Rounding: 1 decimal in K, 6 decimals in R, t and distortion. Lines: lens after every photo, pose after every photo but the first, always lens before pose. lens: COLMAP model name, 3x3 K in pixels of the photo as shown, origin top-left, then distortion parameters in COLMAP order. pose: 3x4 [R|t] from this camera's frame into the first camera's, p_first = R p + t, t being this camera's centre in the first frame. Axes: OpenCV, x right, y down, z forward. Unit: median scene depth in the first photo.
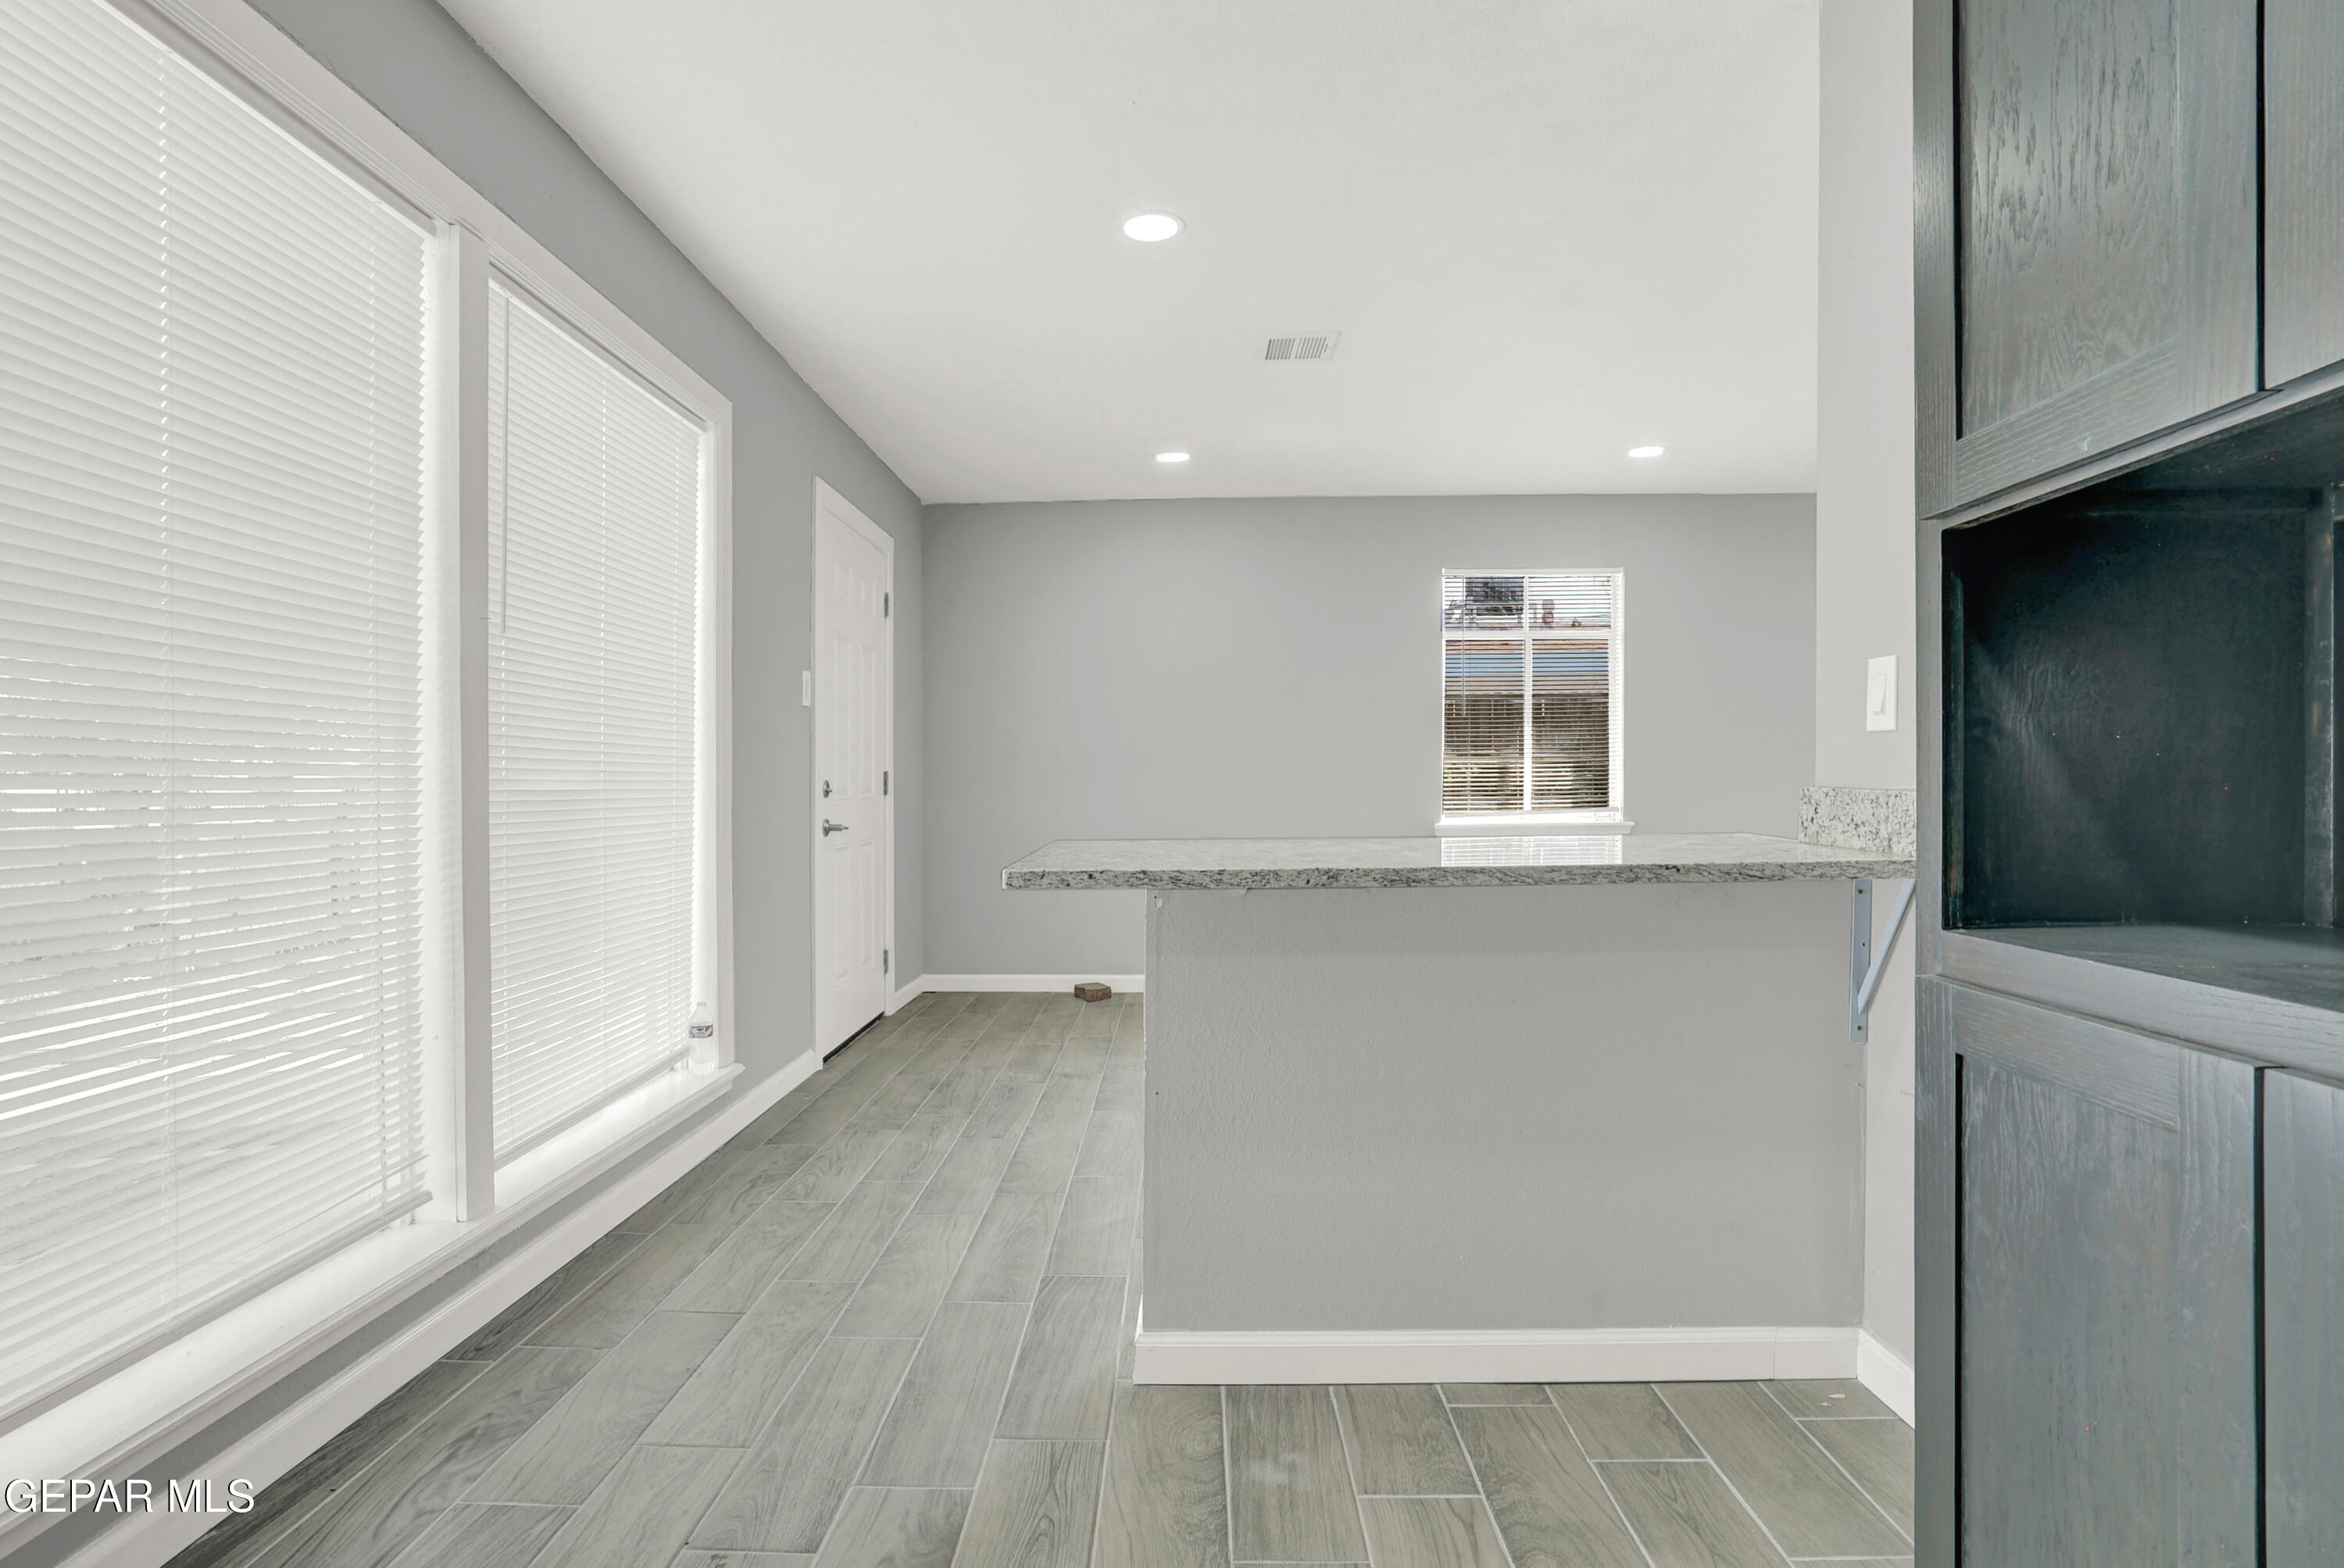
lens RADIAL K [[1166.3, 0, 1210.8], [0, 1166.3, 790.6], [0, 0, 1]] dist [-0.020093, 0.000111]
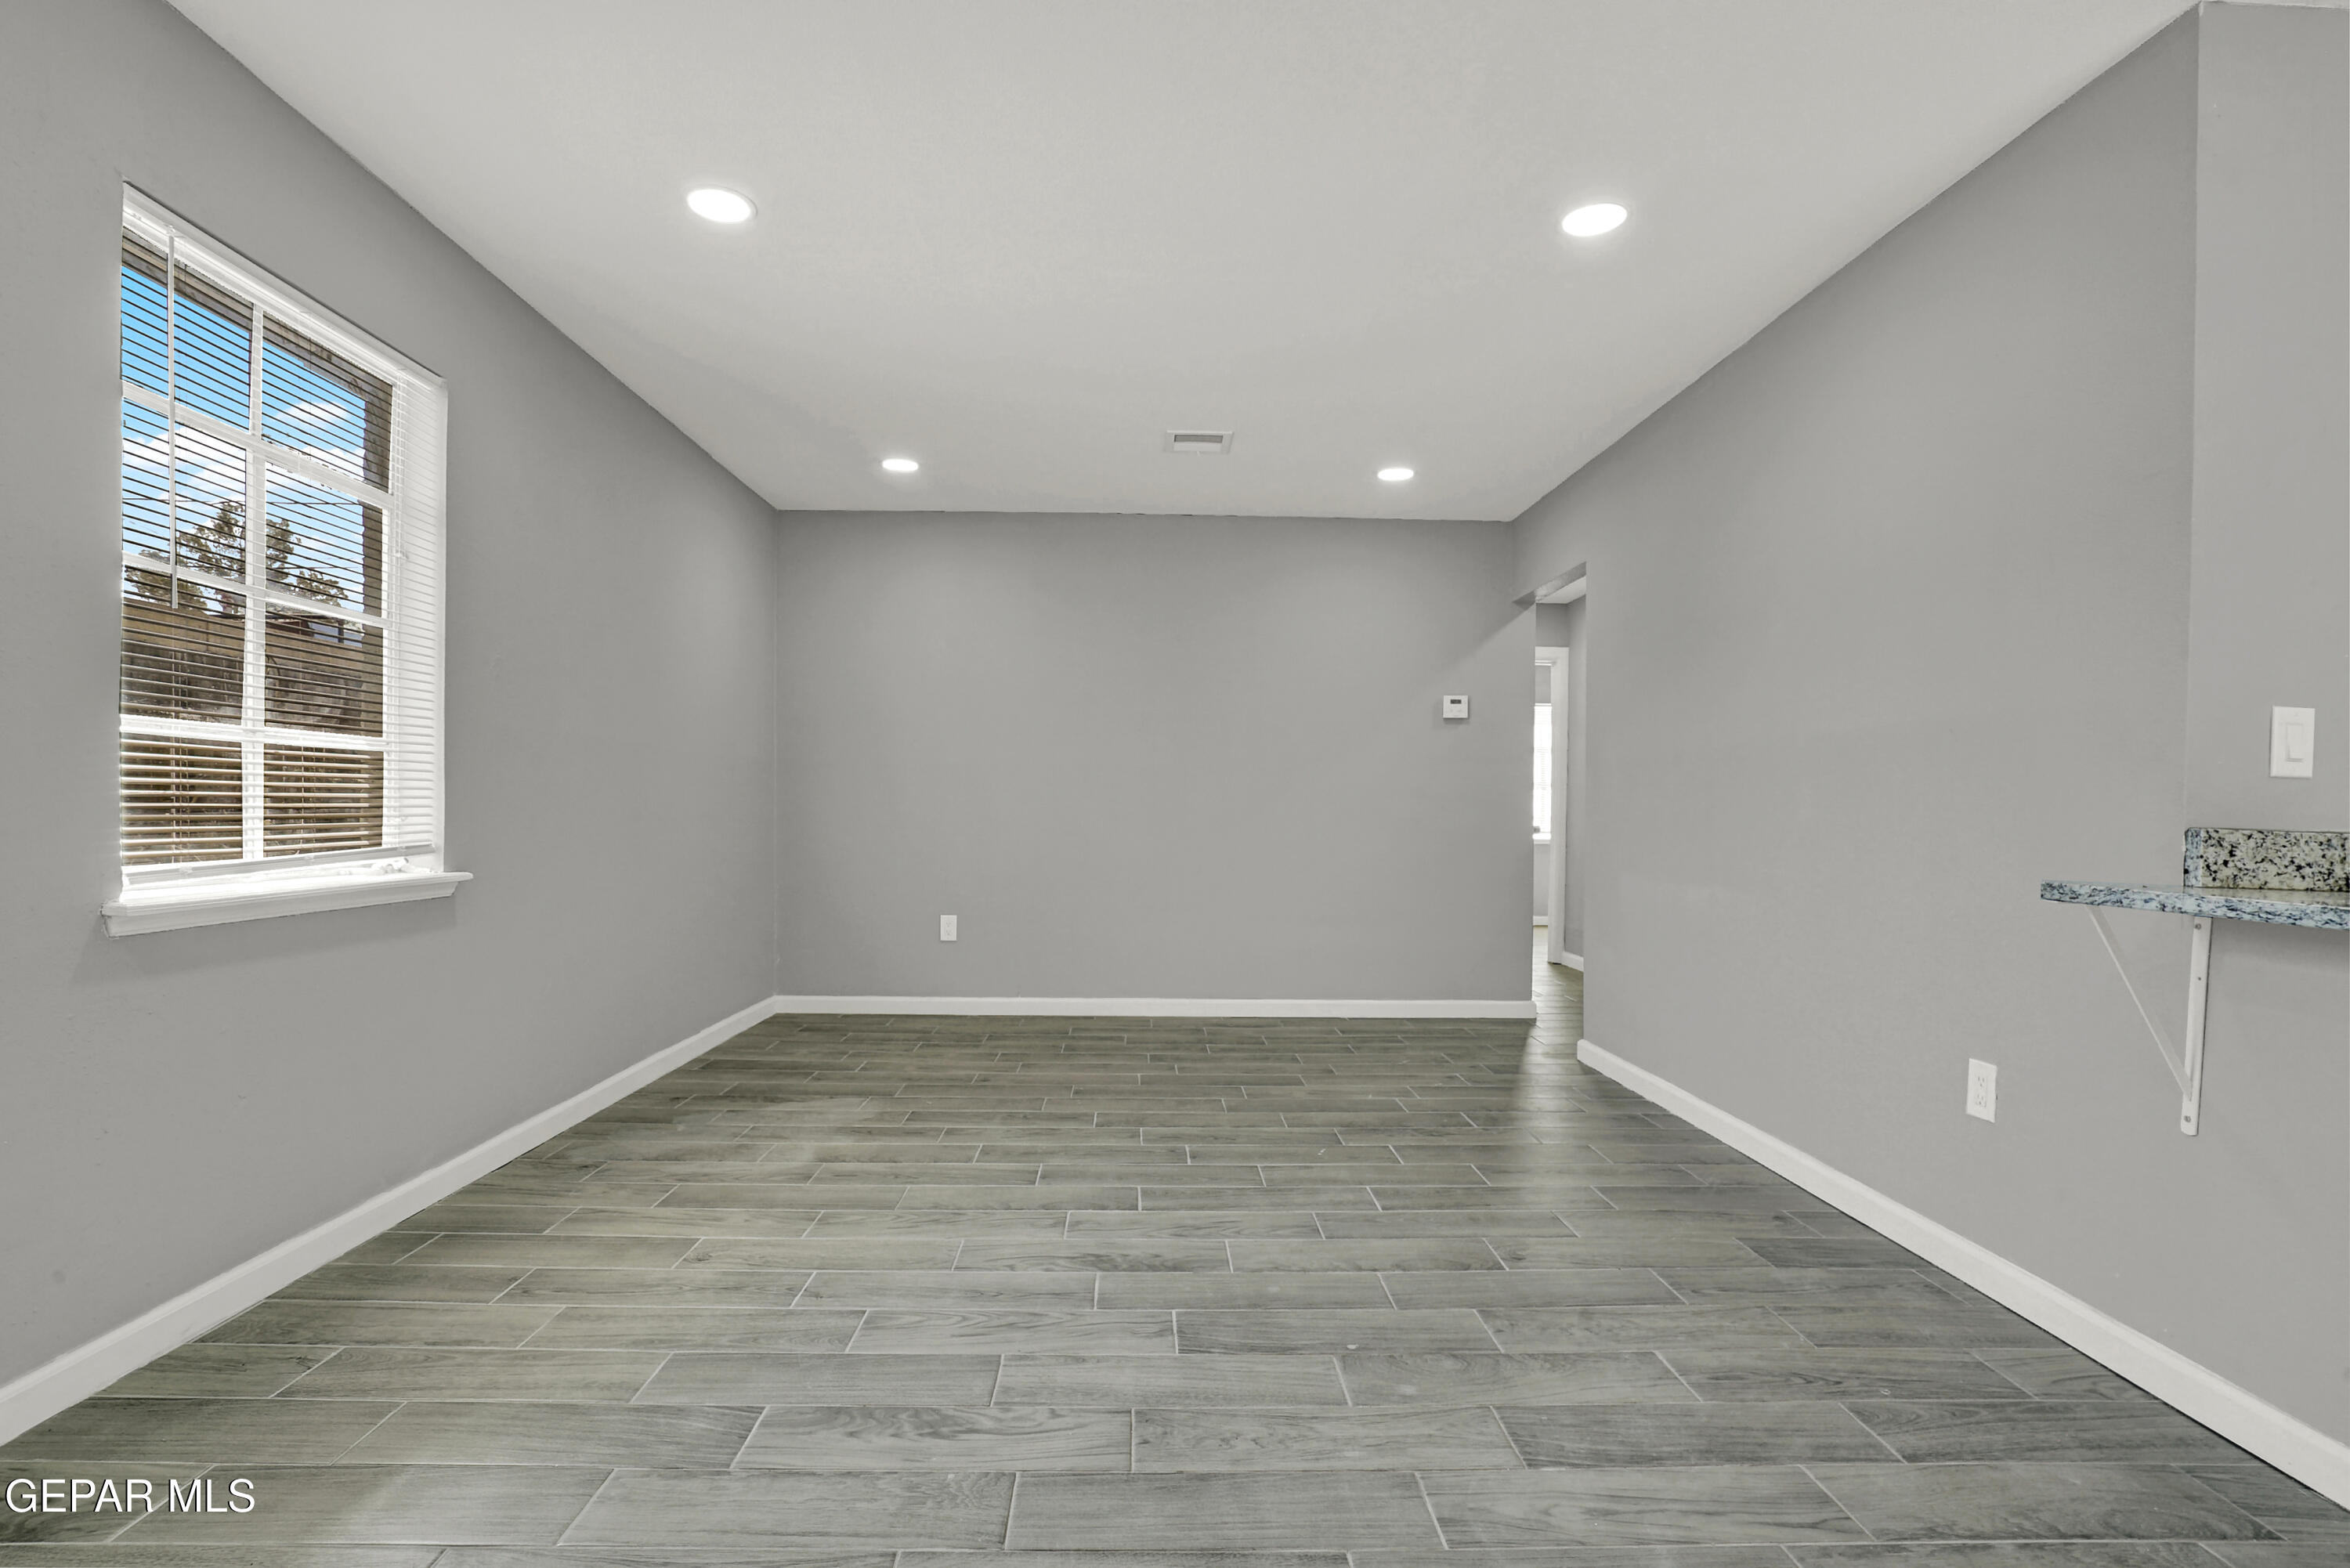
lens RADIAL K [[1120.1, 0, 1159.2], [0, 1120.1, 811.6], [0, 0, 1]] dist [-0.060881, 0.022306]
pose [[-0.015687, 0.002416, 0.999874, -0.364356], [-0.009371, 0.999953, -0.002563, -0.007059], [-0.999833, -0.009410, -0.015663, 1.902358]]
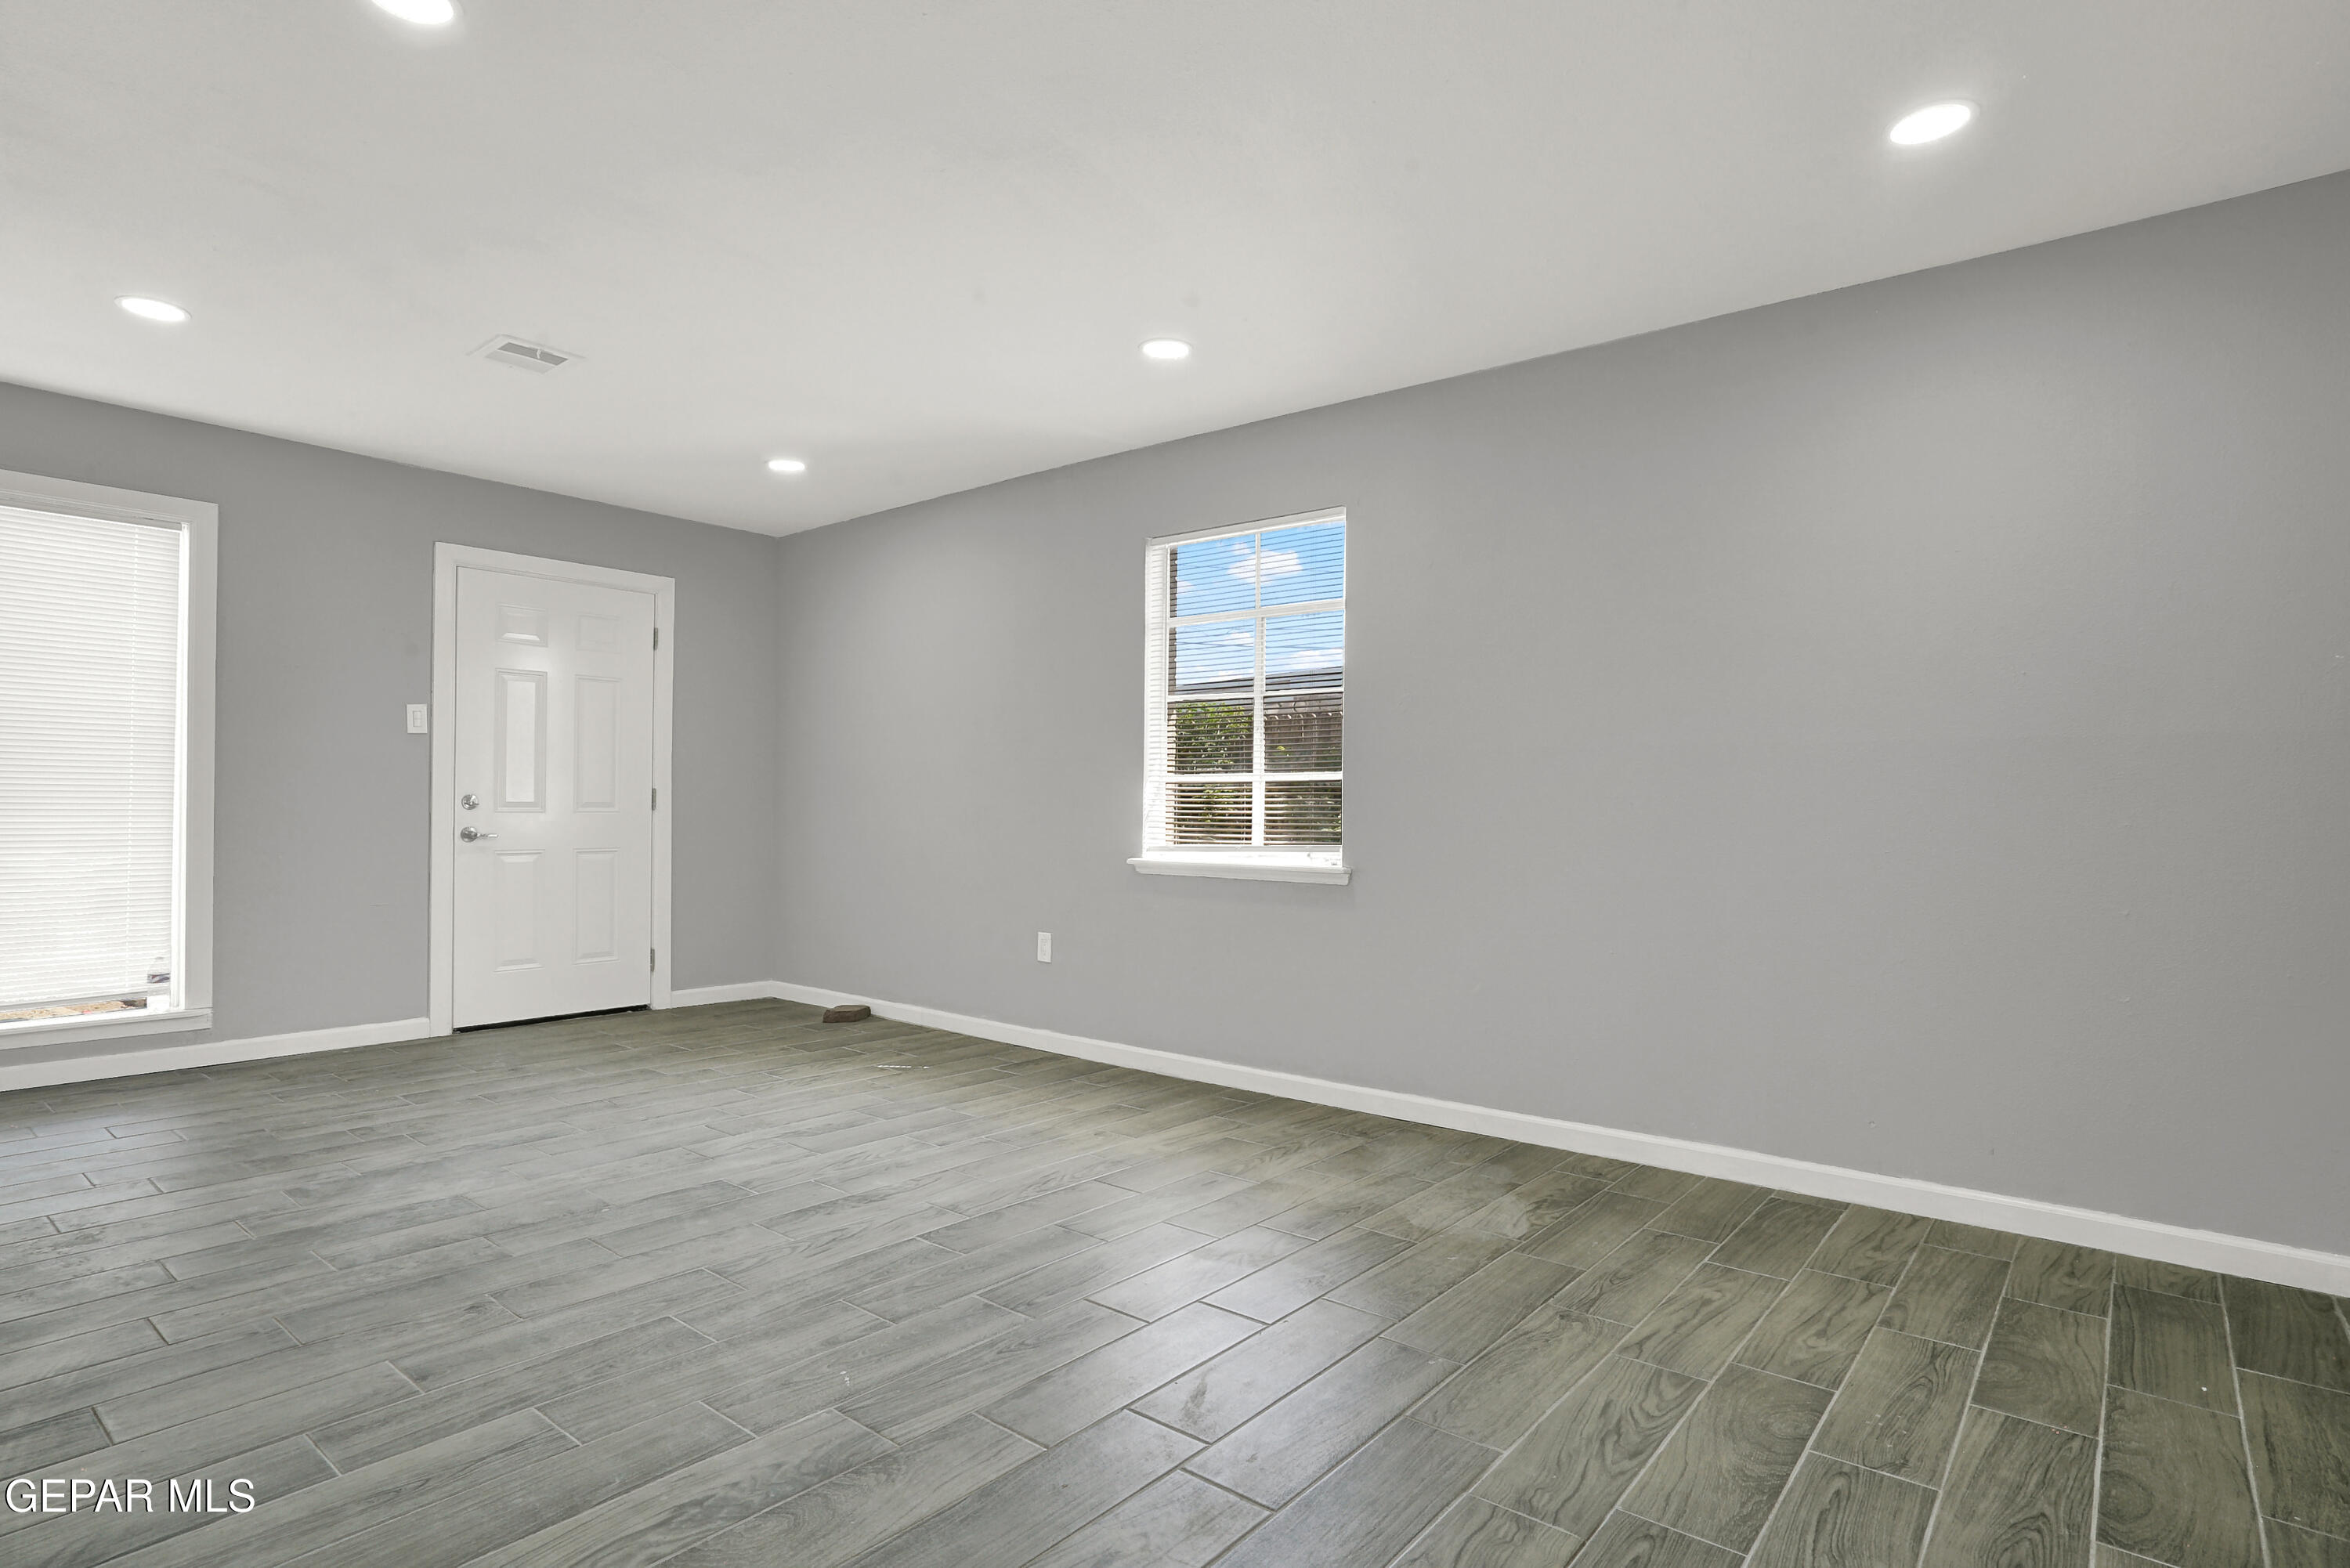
lens RADIAL K [[1219.8, 0, 1179.9], [0, 1219.8, 819.9], [0, 0, 1]] dist [-0.066213, 0.038671]
pose [[0.771888, 0.020325, -0.635433, 2.037003], [-0.019746, 0.999773, 0.007993, -0.015211], [0.635452, 0.006377, 0.772114, 1.045832]]
